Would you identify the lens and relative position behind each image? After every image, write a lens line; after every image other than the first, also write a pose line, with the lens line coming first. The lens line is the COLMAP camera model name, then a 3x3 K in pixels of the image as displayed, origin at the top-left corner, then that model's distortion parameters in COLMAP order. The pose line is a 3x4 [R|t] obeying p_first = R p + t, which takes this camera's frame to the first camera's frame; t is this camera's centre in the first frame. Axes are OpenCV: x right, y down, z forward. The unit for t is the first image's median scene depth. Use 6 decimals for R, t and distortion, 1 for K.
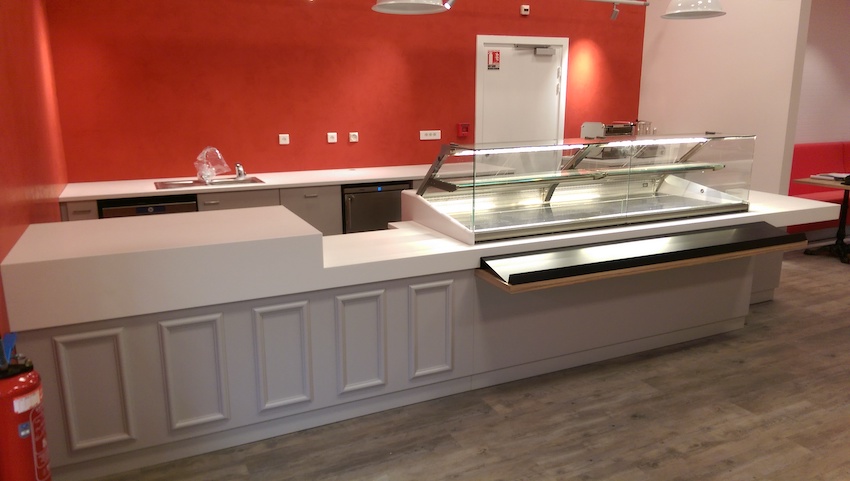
lens RADIAL K [[602.5, 0, 418.8], [0, 602.5, 237.0], [0, 0, 1]] dist [0.093076, -0.135140]
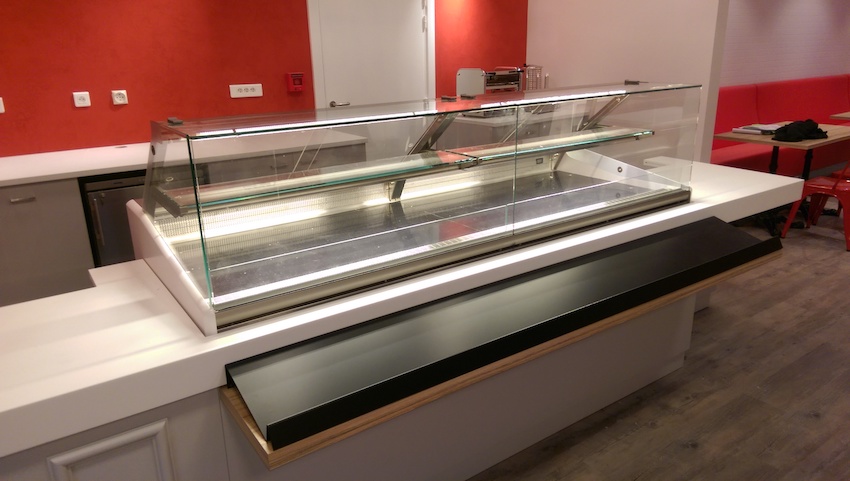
lens RADIAL K [[602.5, 0, 418.8], [0, 602.5, 237.0], [0, 0, 1]] dist [0.093076, -0.135140]
pose [[0.985060, -0.066735, 0.158753, 0.124576], [0.053399, 0.994790, 0.086838, -0.067906], [-0.163721, -0.077064, 0.983492, 0.347814]]
